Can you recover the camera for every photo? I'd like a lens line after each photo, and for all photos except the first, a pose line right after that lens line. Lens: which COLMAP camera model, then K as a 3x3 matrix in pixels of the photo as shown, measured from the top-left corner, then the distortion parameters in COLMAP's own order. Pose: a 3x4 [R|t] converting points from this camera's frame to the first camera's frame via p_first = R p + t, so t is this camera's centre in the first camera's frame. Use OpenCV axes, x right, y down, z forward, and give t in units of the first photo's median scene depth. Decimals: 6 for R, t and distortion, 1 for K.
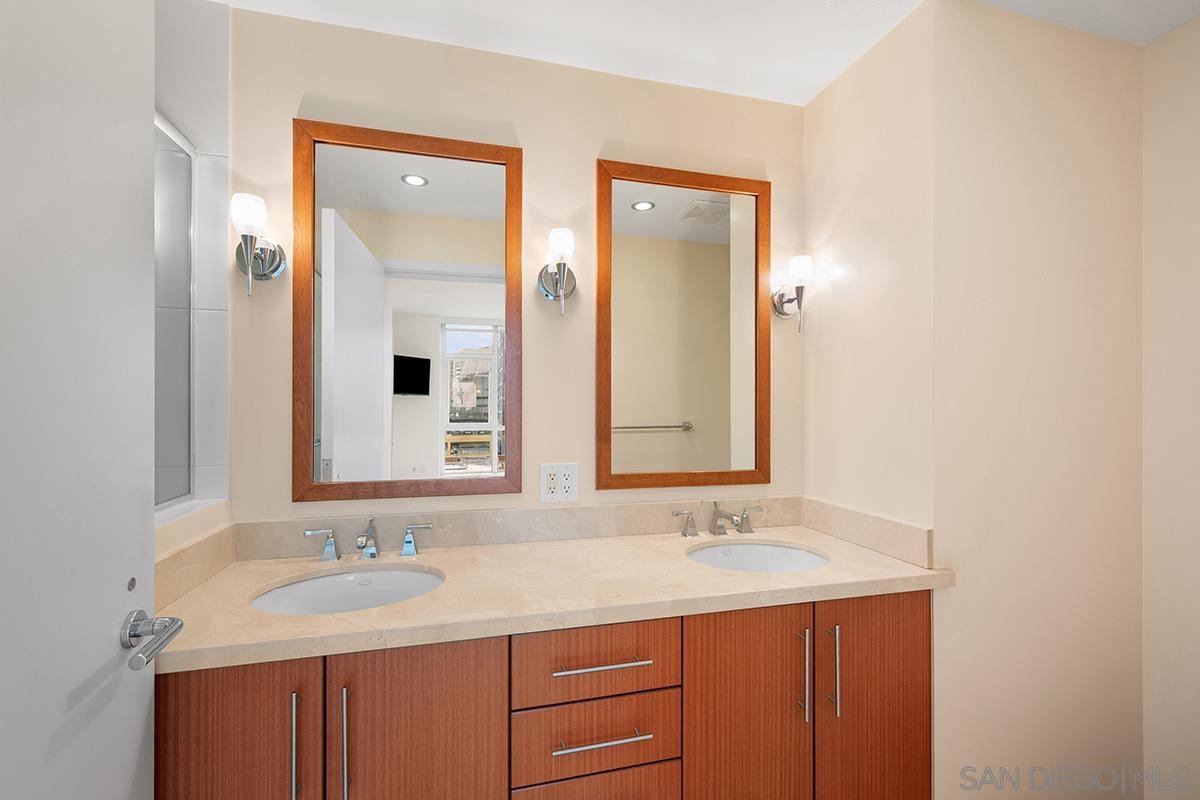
lens RADIAL K [[501.6, 0, 601.0], [0, 501.6, 404.5], [0, 0, 1]] dist [0.001918, 0.000090]
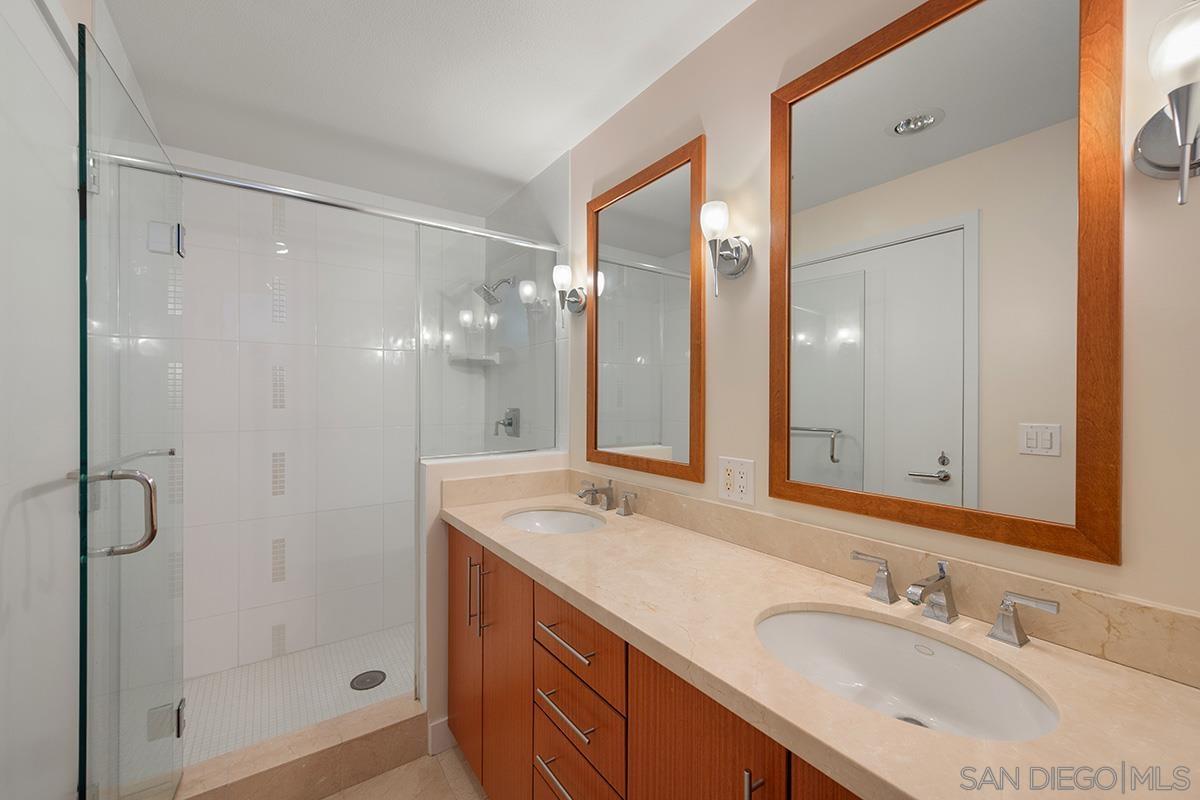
lens RADIAL K [[474.9, 0, 601.0], [0, 474.9, 399.0], [0, 0, 1]] dist [-0.000586, 0.000427]
pose [[0.357525, -0.000966, -0.933903, 0.630610], [0.001655, 0.999999, -0.000401, 0.010090], [0.933902, -0.001402, 0.357526, 0.469385]]
